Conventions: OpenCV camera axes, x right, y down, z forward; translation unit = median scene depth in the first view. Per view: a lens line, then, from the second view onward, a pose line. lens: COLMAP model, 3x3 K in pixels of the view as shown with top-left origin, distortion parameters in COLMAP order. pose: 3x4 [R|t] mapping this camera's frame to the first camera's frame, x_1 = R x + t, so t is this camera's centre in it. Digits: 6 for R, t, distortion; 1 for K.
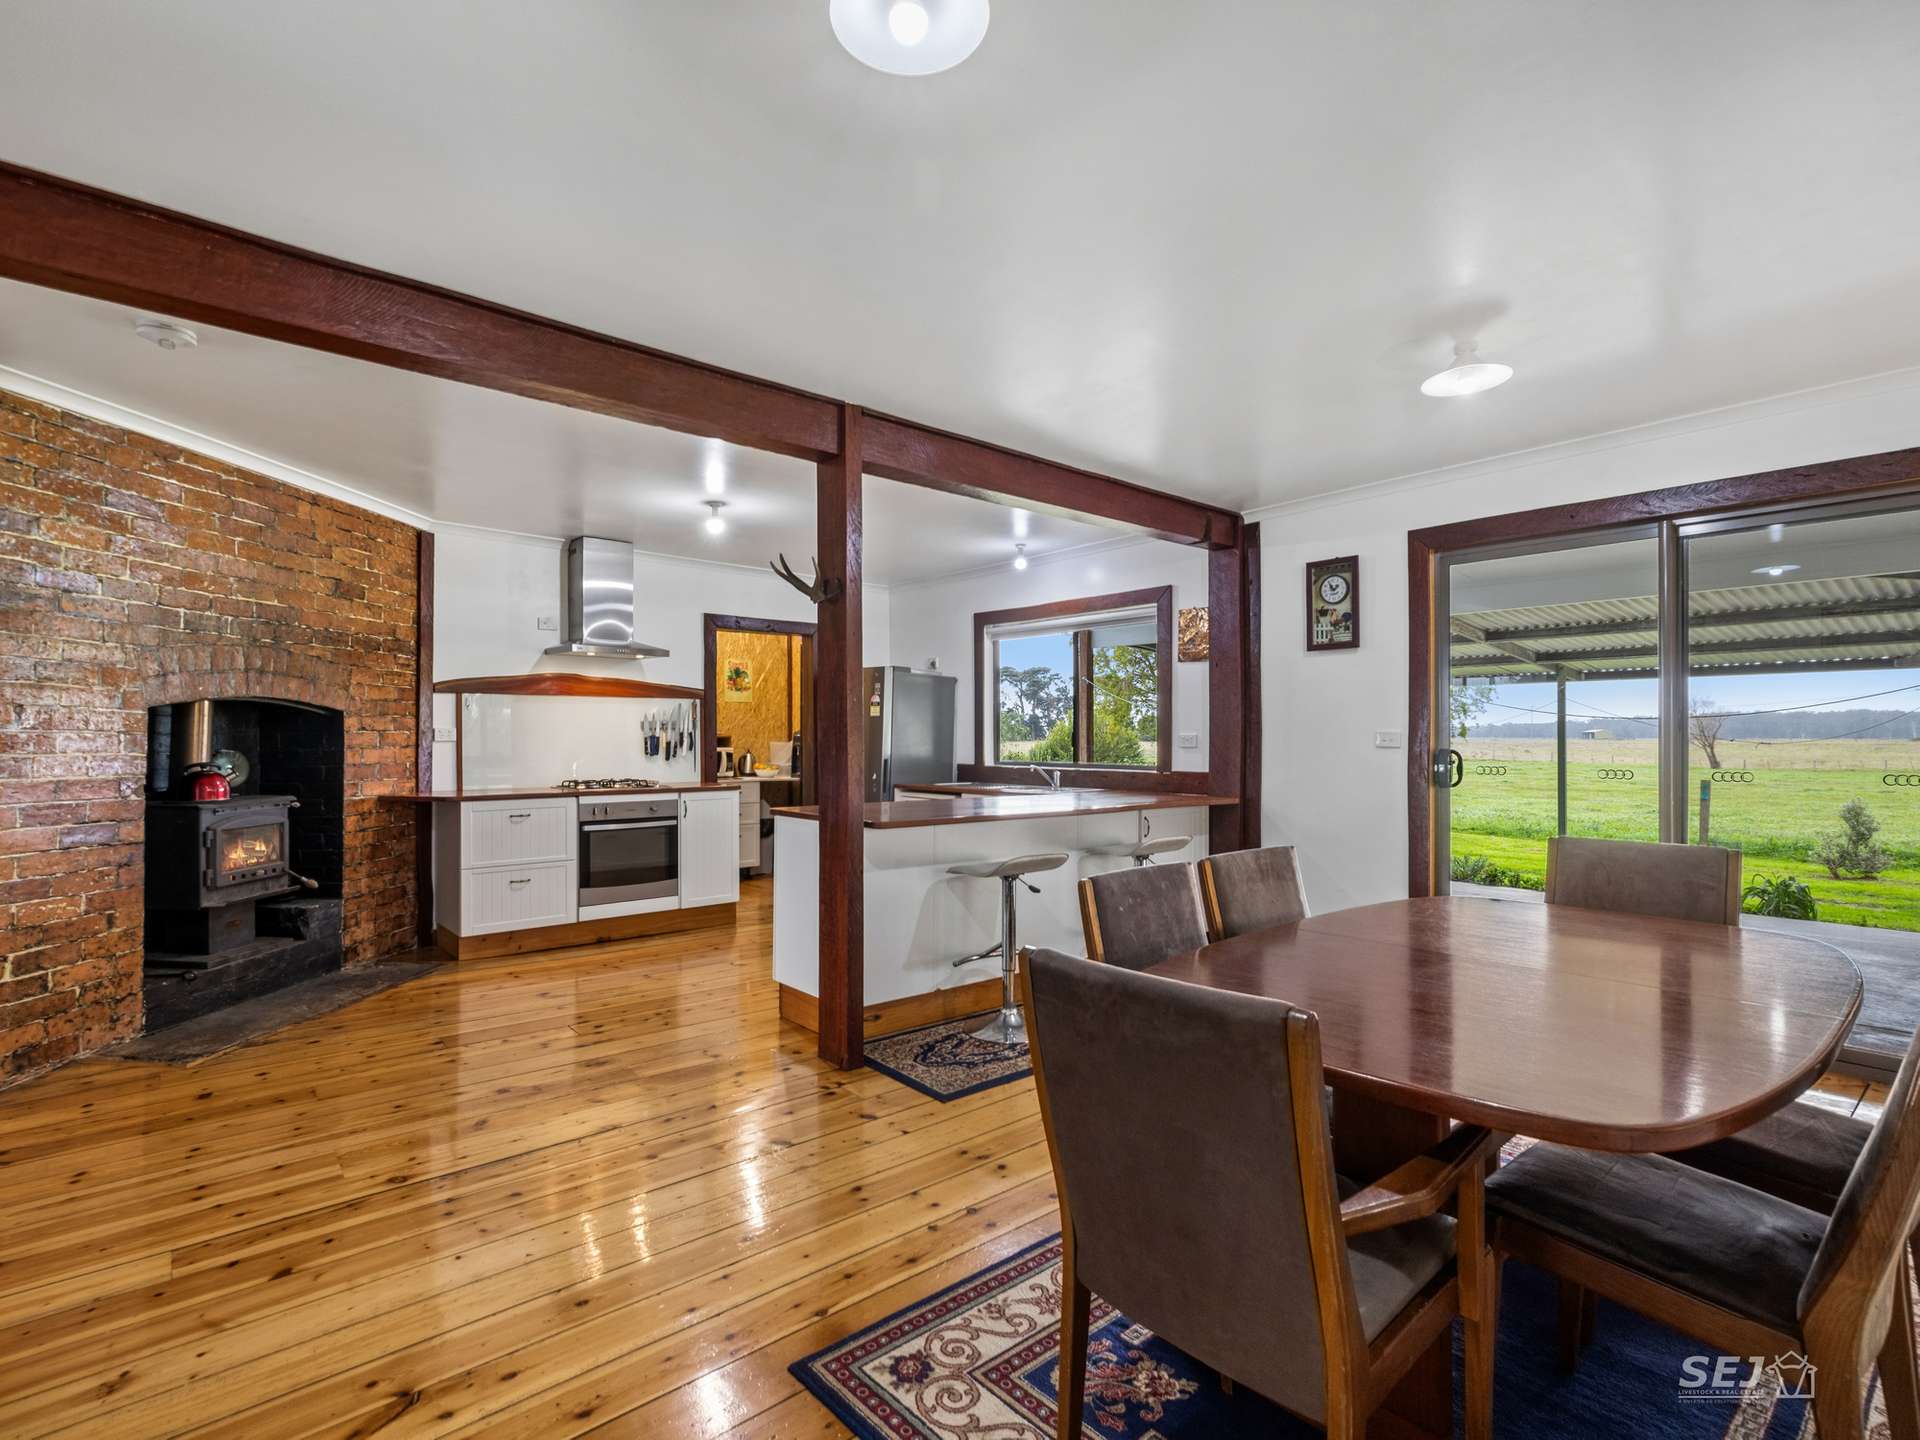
lens RADIAL K [[926.8, 0, 940.7], [0, 926.8, 735.6], [0, 0, 1]] dist [0.003432, -0.000275]
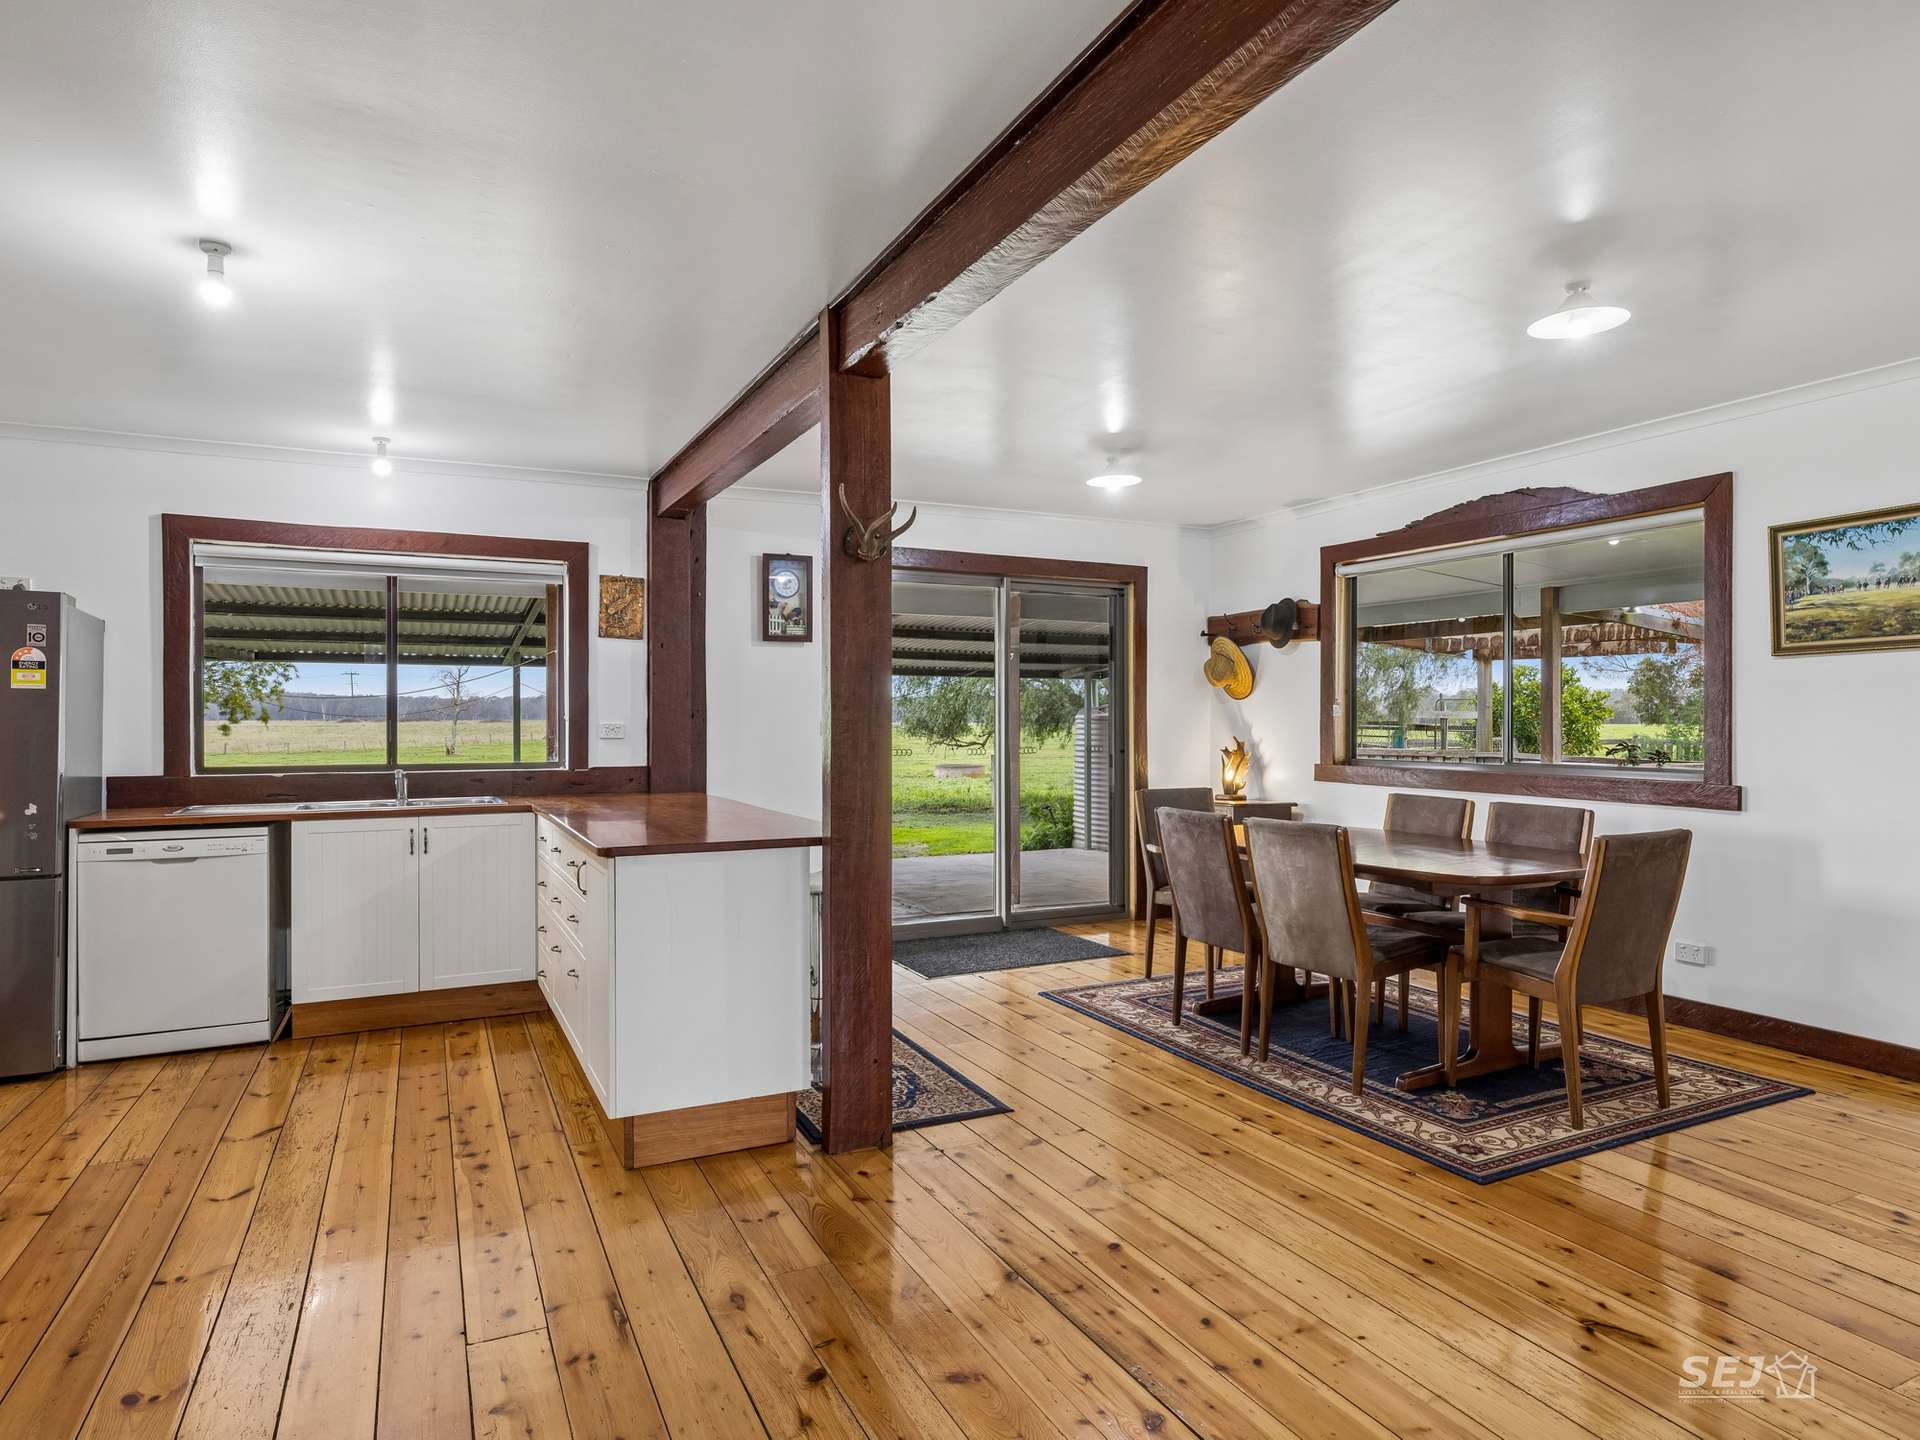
lens RADIAL K [[1109.4, 0, 960.0], [0, 1109.4, 720.0], [0, 0, 1]] dist [-0.001120, -0.000802]
pose [[0.239505, 0.000189, 0.970895, -0.817589], [0.003113, 0.999995, -0.000962, -0.003602], [-0.970890, 0.003253, 0.239503, 0.570179]]
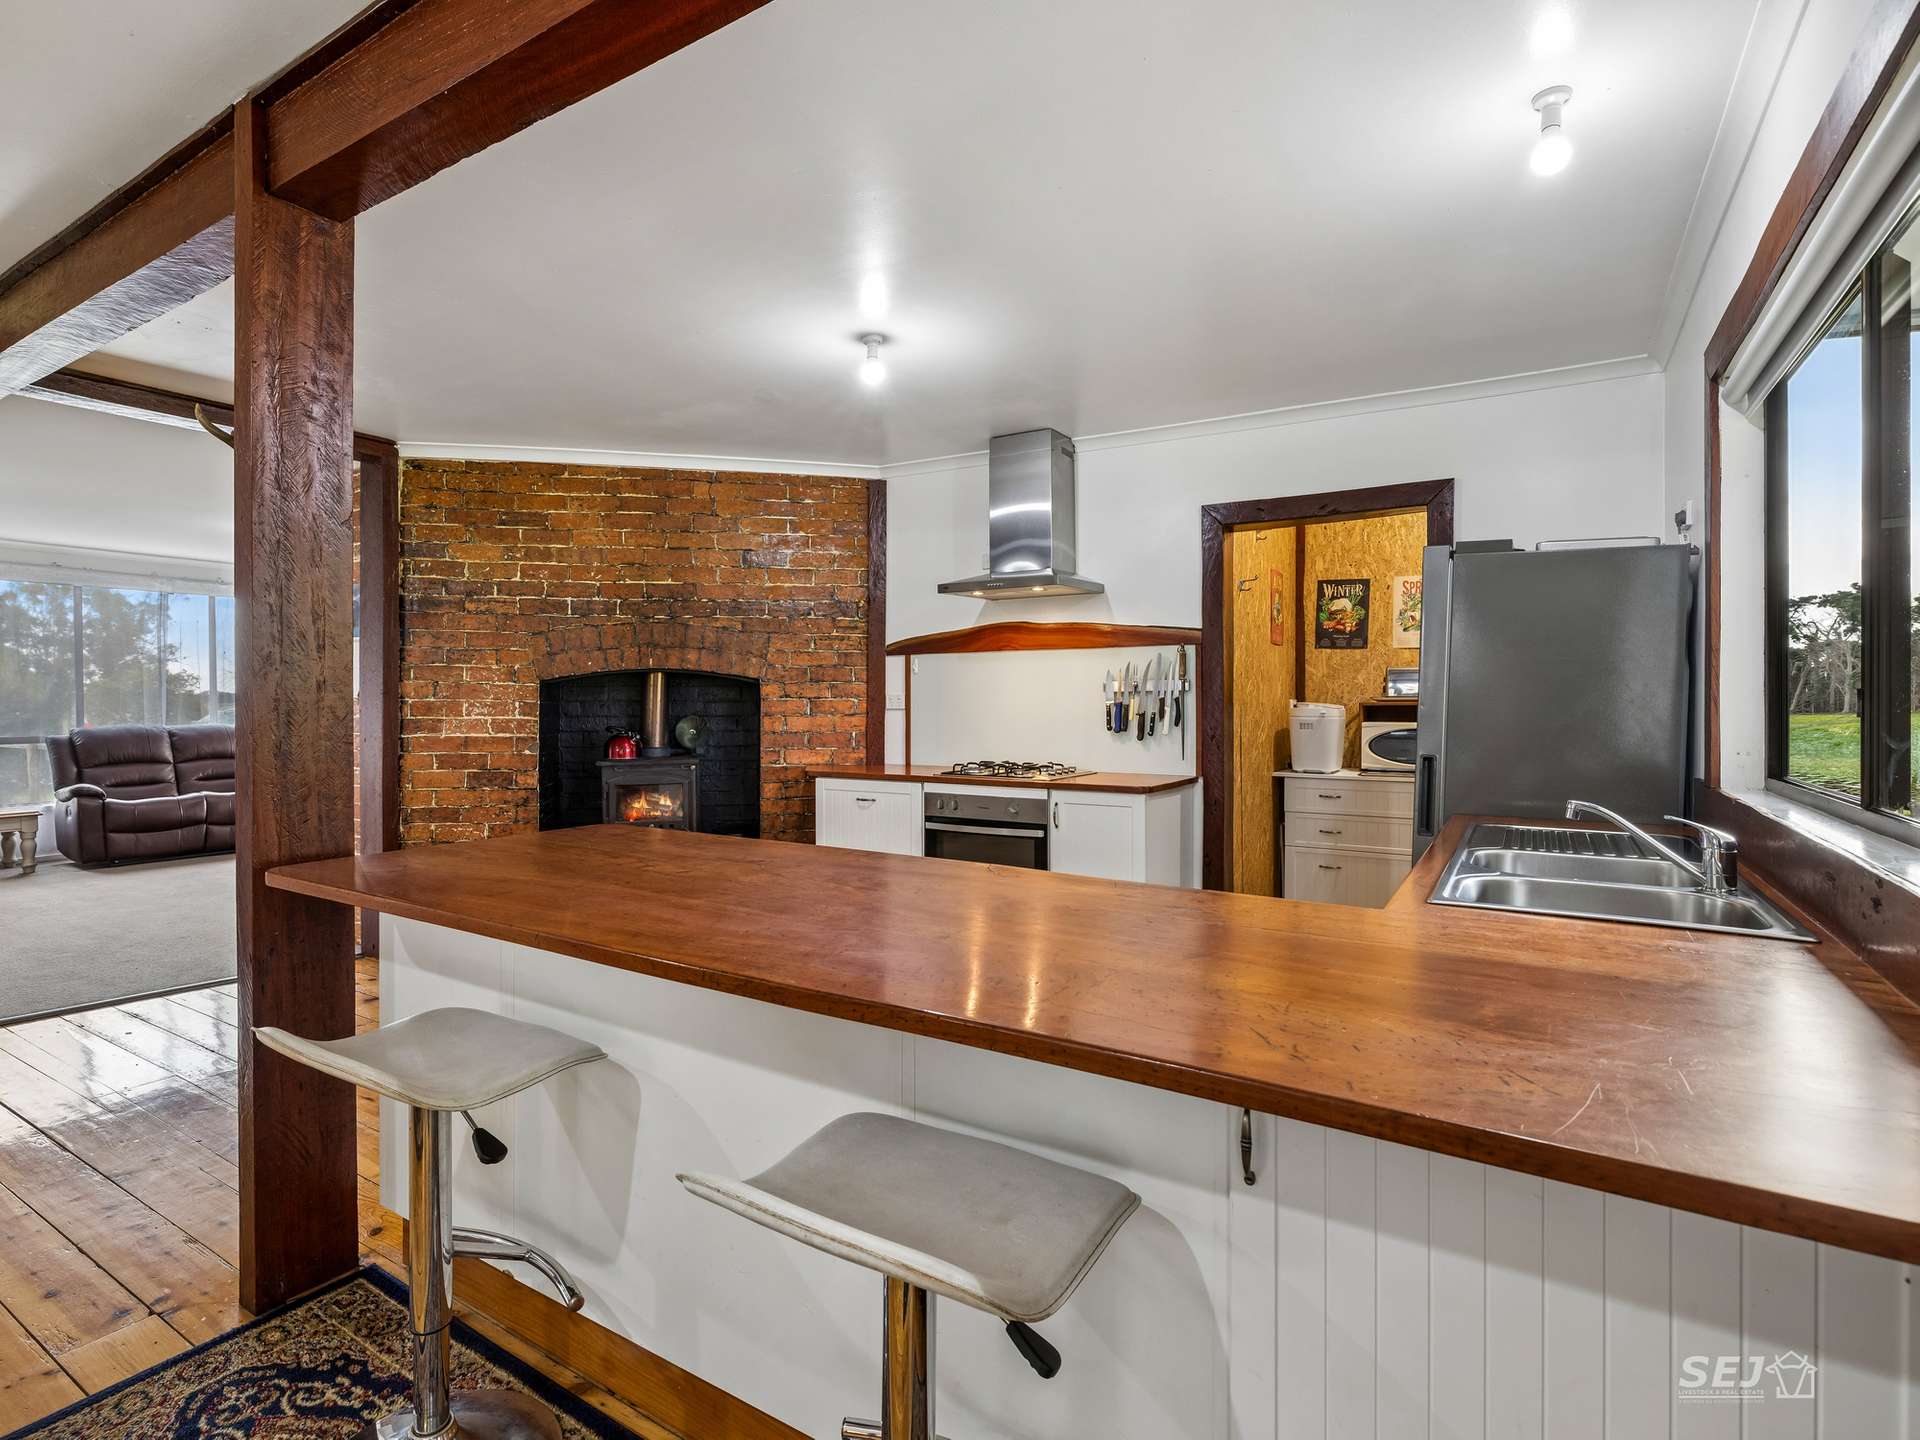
lens RADIAL K [[950.5, 0, 960.7], [0, 950.5, 709.6], [0, 0, 1]] dist [-0.004102, 0.000071]
pose [[0.311960, 0.006244, -0.950075, 0.460758], [0.000564, 0.999977, 0.006757, 0.000197], [0.950095, -0.002643, 0.311950, 0.990718]]
